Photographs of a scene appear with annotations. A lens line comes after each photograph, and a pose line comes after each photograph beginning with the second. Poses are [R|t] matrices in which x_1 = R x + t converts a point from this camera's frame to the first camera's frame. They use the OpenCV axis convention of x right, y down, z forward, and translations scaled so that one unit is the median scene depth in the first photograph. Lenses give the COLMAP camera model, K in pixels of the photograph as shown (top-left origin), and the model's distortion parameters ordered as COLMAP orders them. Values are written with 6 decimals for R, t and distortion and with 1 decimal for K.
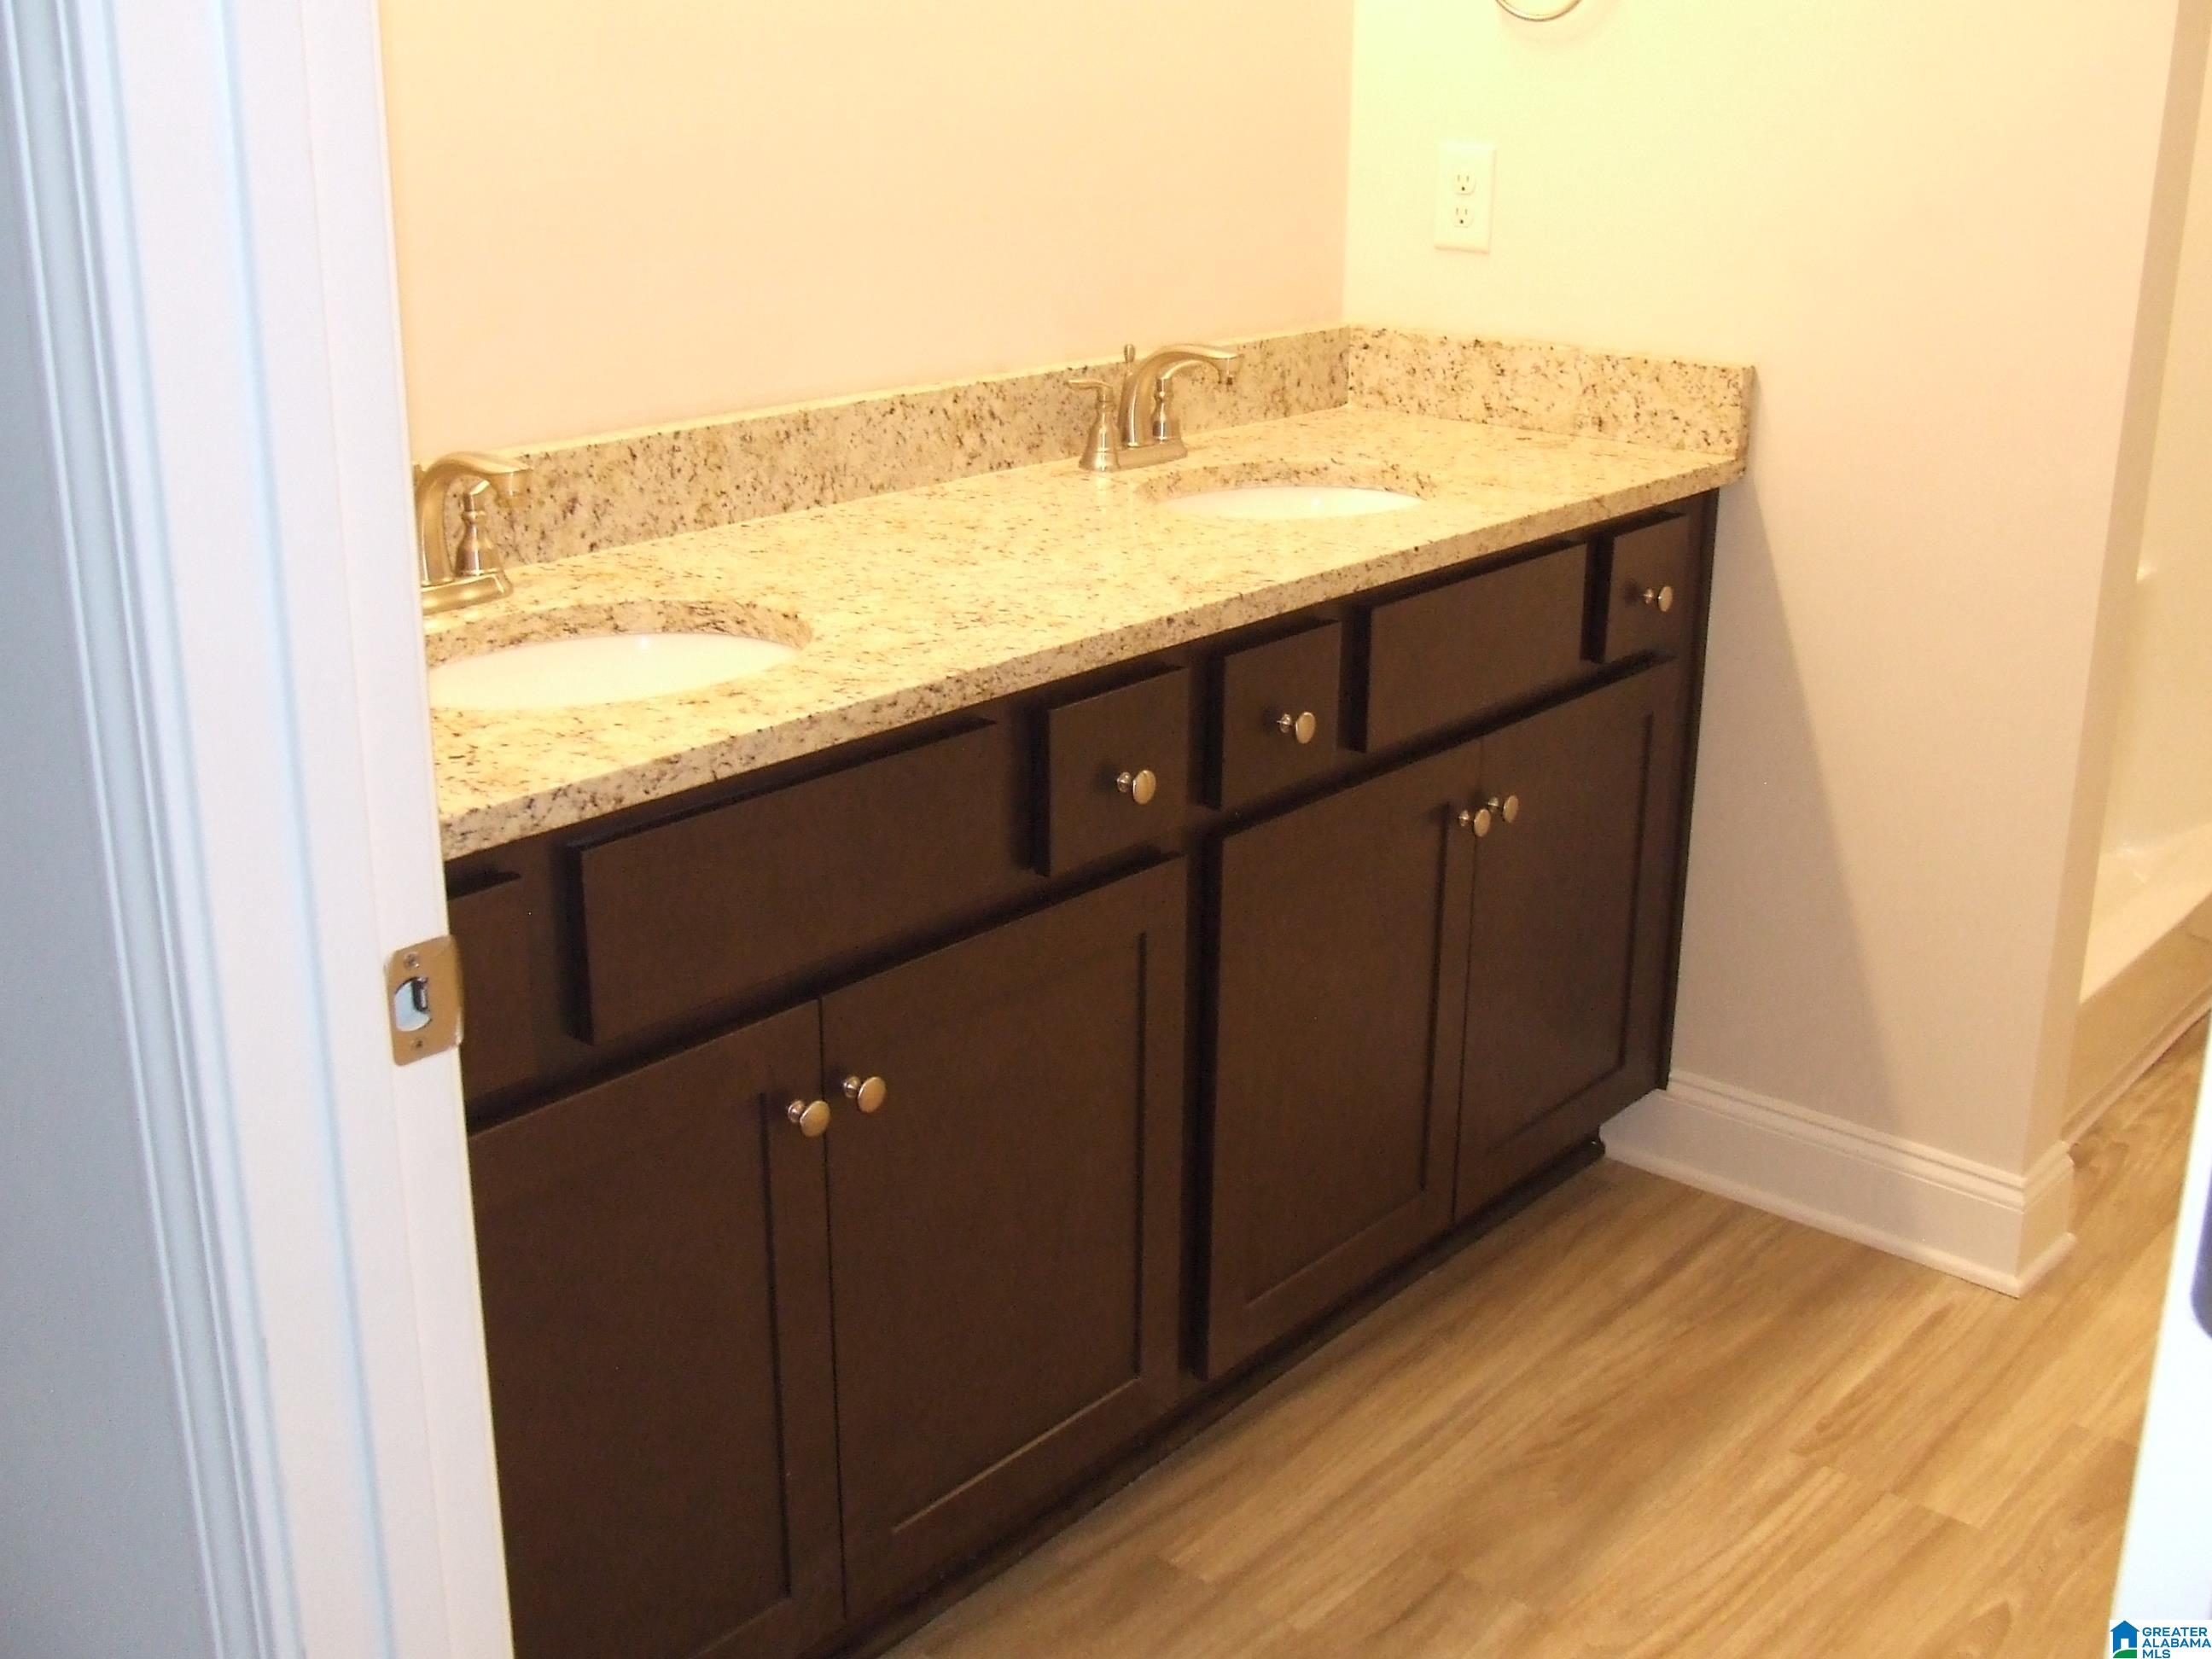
lens RADIAL K [[2421.2, 0, 1106.0], [0, 2421.2, 829.5], [0, 0, 1]] dist [-0.089243, 0.120311]
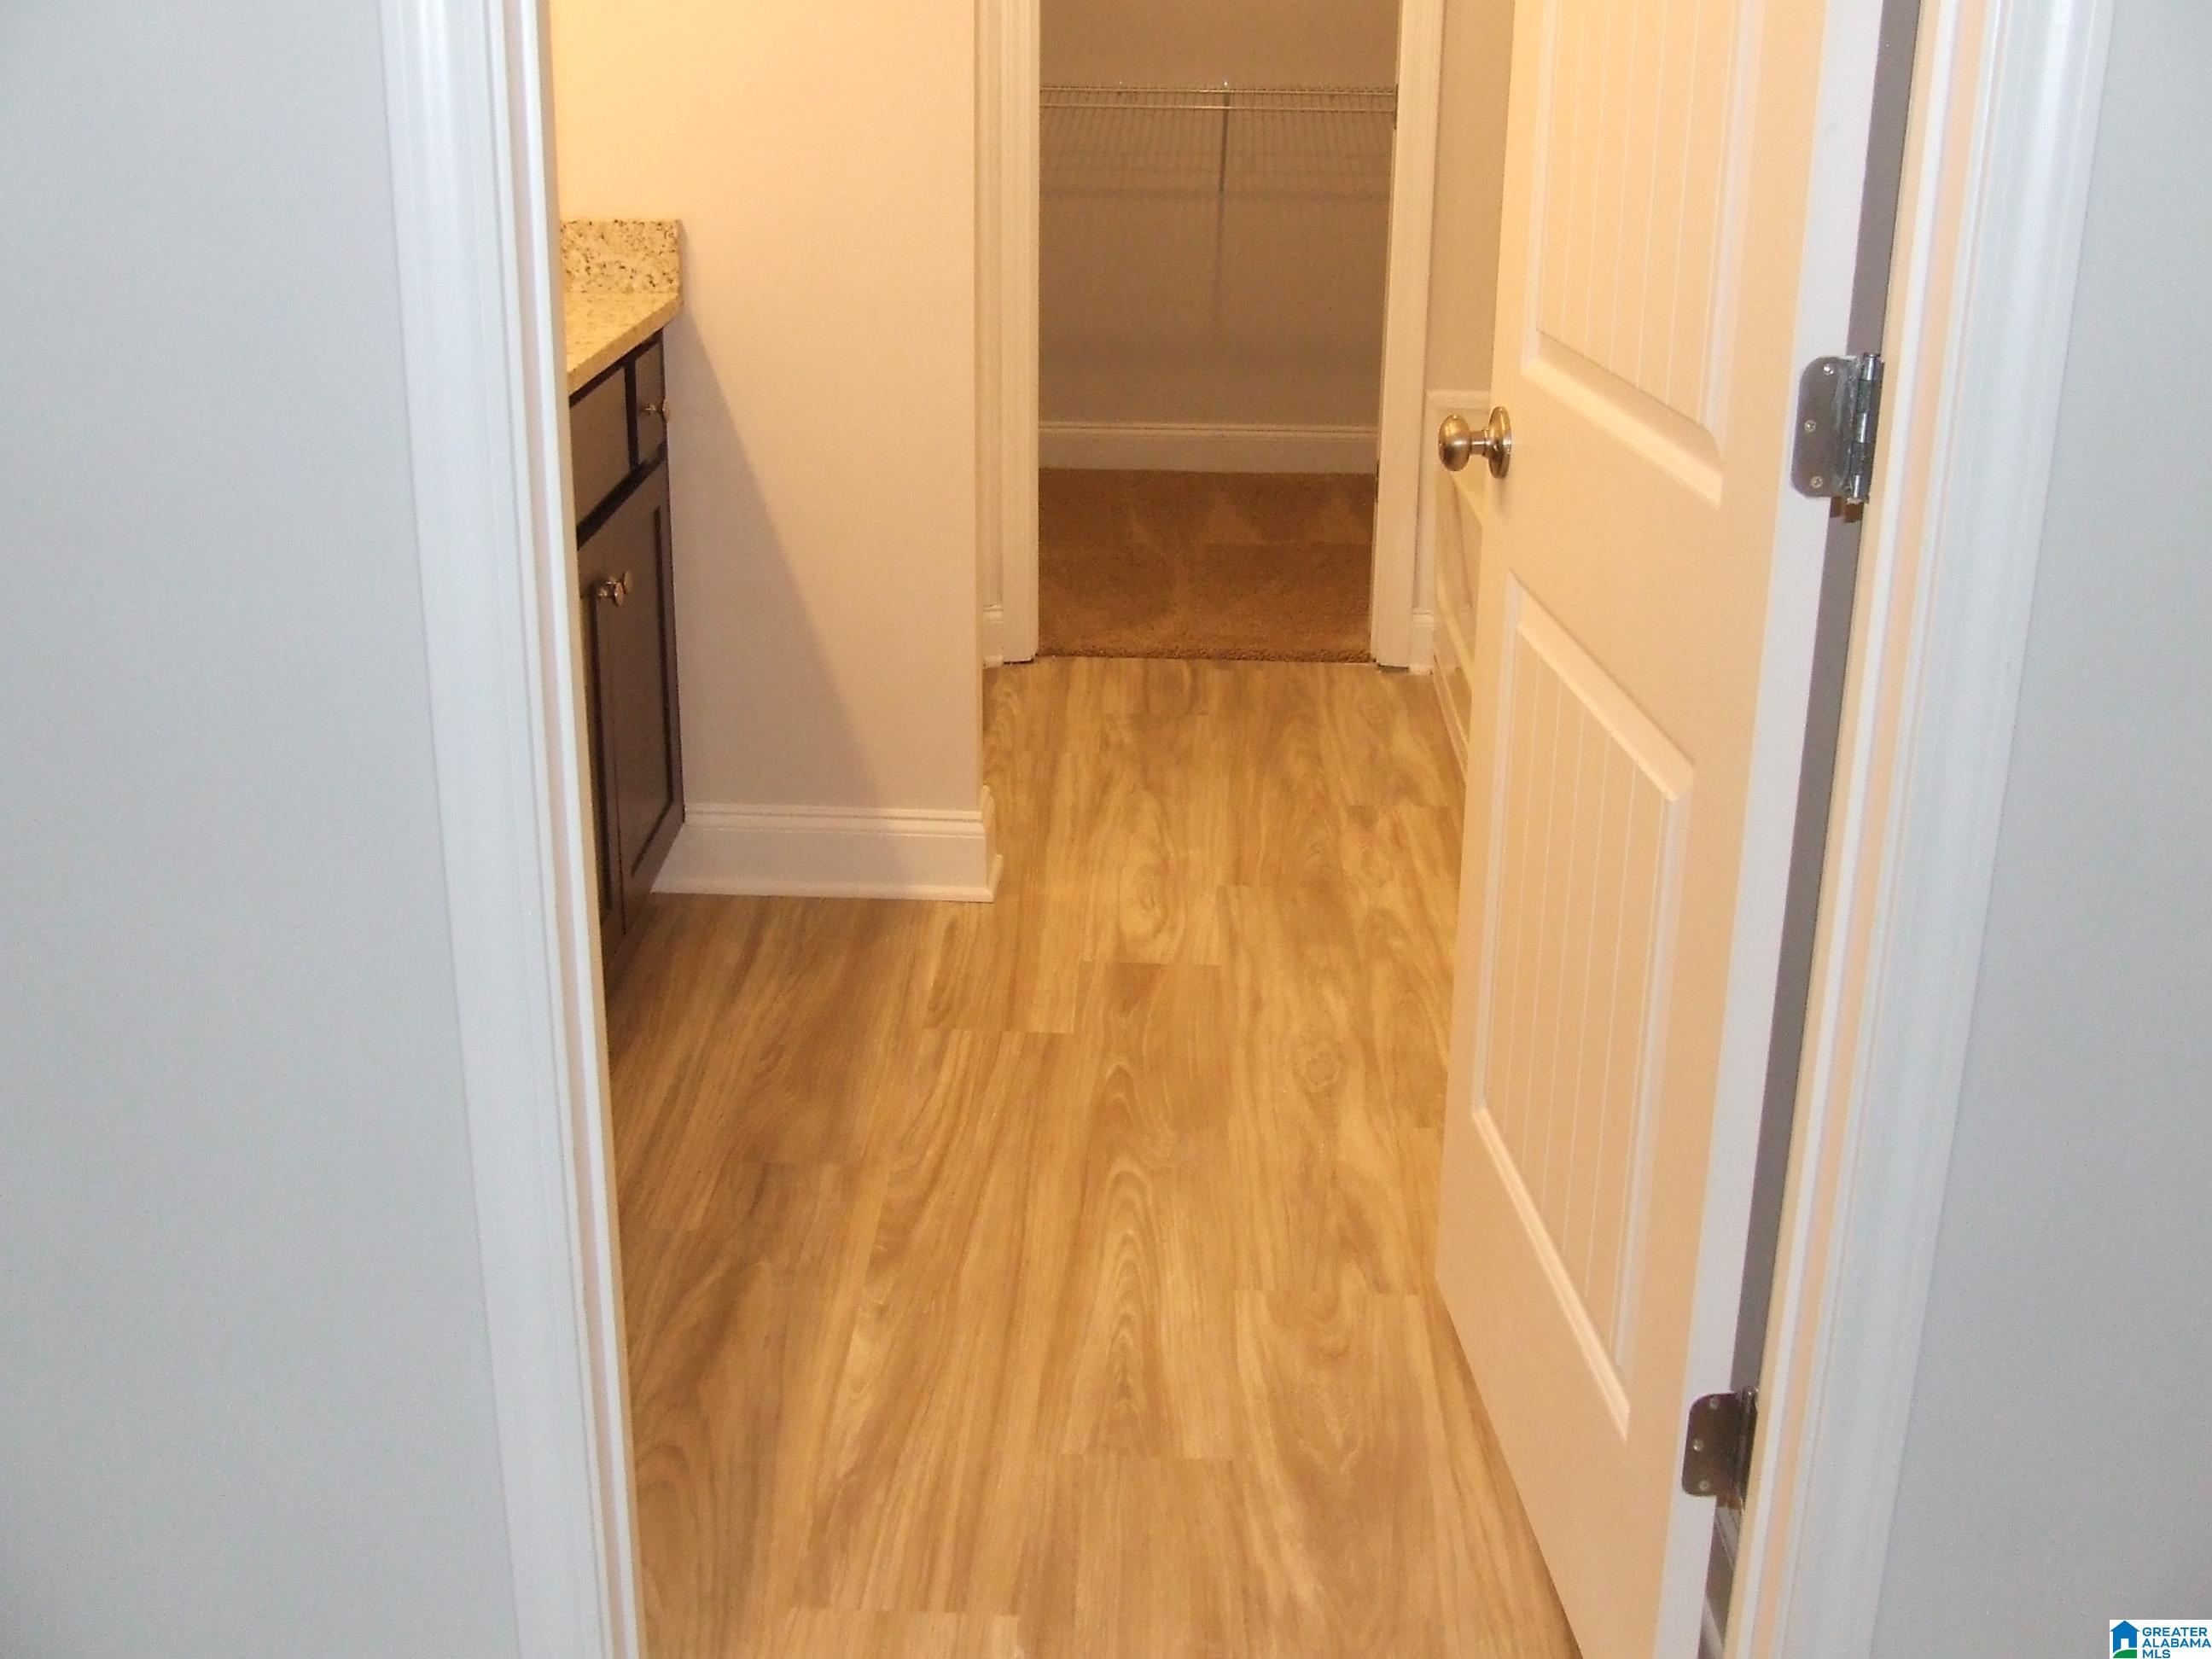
lens RADIAL K [[2421.2, 0, 1106.0], [0, 2421.2, 829.5], [0, 0, 1]] dist [-0.089243, 0.120311]
pose [[0.773125, -0.212739, 0.597511, -0.374452], [0.196429, 0.976063, 0.093358, 0.043972], [-0.603070, 0.045191, 0.796407, -0.115708]]
